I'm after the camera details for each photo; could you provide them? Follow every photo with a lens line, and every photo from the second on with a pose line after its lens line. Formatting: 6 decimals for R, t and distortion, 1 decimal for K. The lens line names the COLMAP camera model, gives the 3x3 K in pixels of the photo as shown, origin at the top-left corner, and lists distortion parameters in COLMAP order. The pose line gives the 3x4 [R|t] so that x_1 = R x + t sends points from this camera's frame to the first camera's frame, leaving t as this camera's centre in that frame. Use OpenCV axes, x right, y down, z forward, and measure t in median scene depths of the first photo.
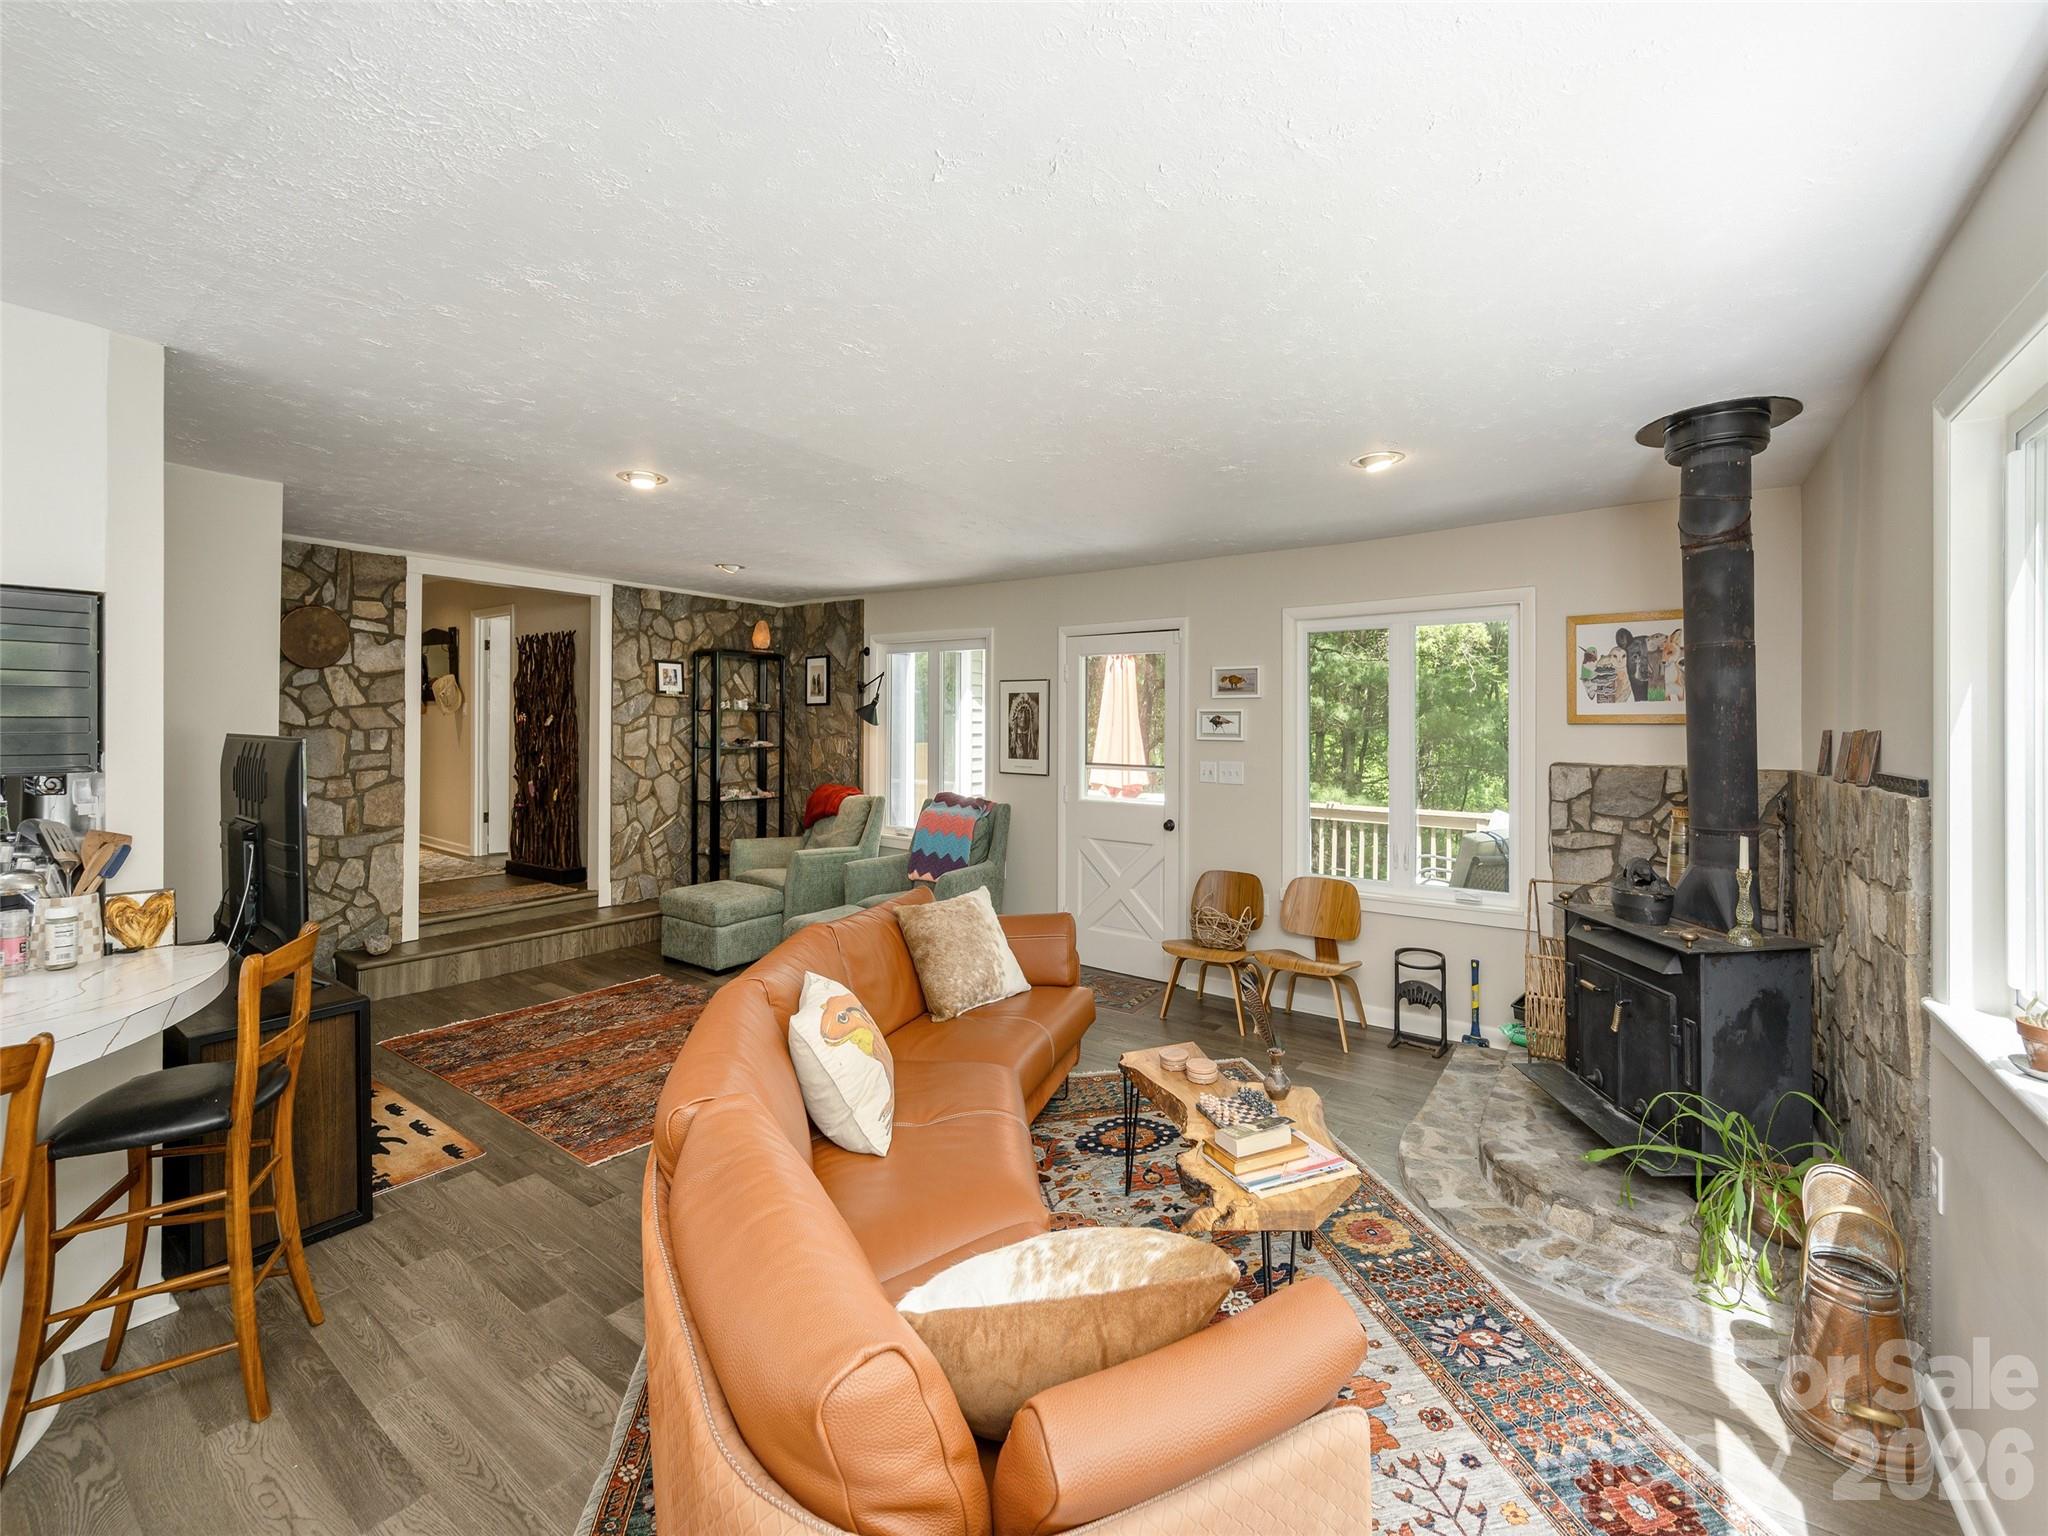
lens RADIAL K [[843.1, 0, 1005.7], [0, 843.1, 720.6], [0, 0, 1]] dist [-0.000404, -0.000307]
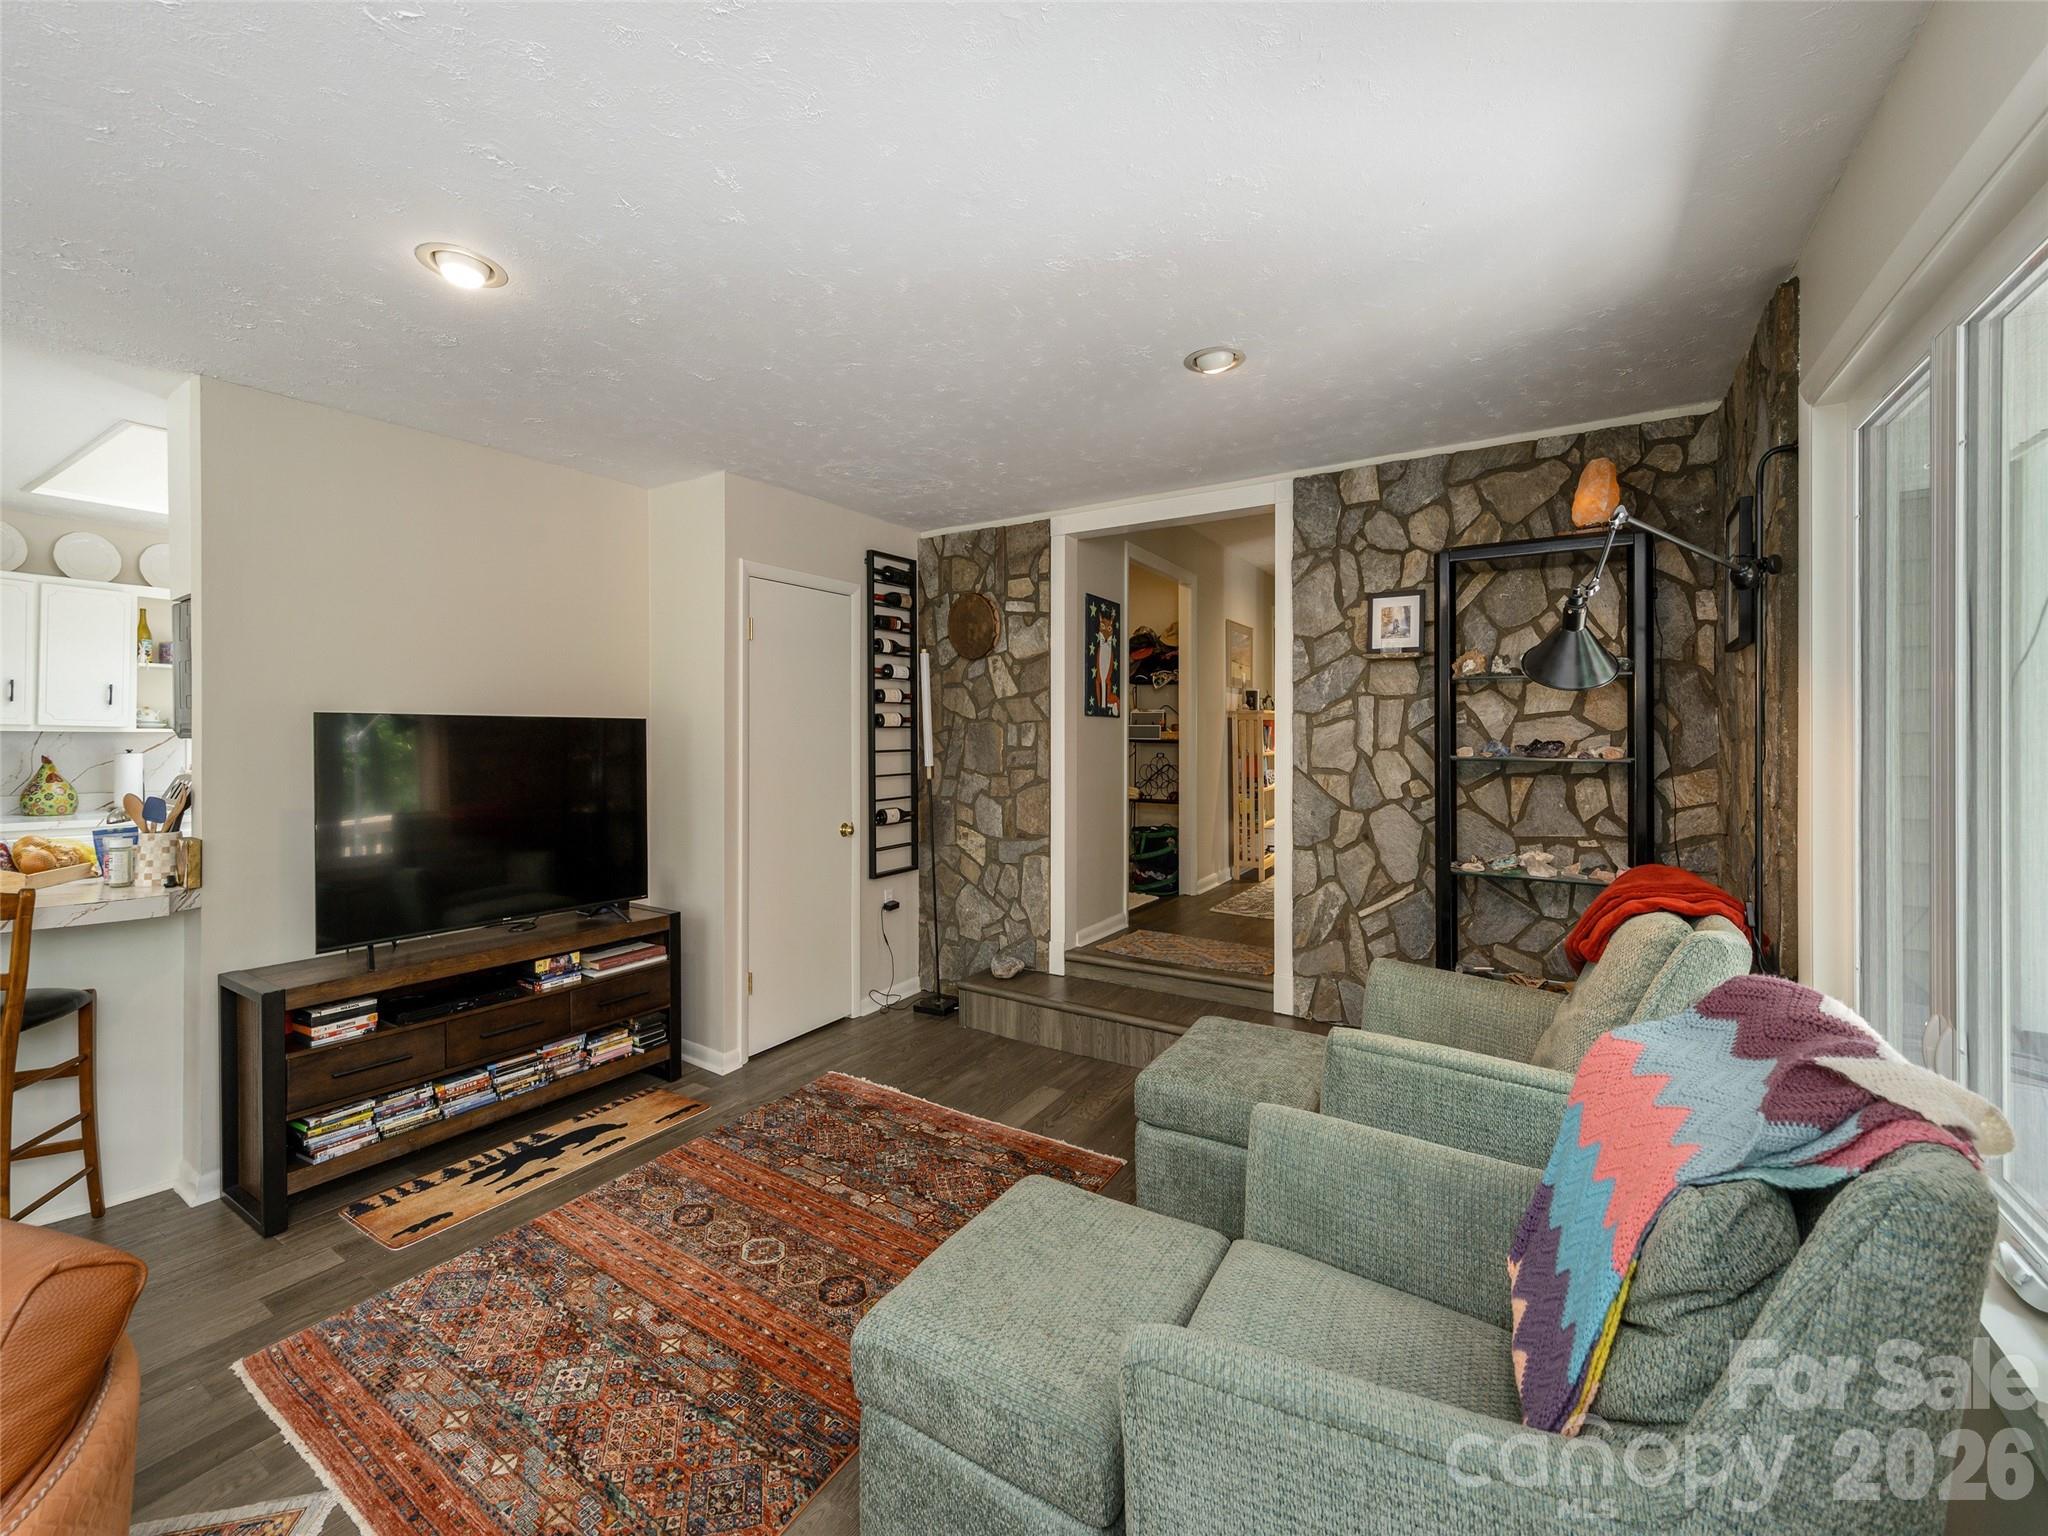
lens RADIAL K [[853.7, 0, 1050.0], [0, 853.7, 737.6], [0, 0, 1]] dist [0.013596, -0.000043]
pose [[0.109030, -0.002007, -0.994036, 0.138066], [0.001405, 0.999997, -0.001865, 0.026655], [0.994038, -0.001194, 0.109032, 0.893563]]
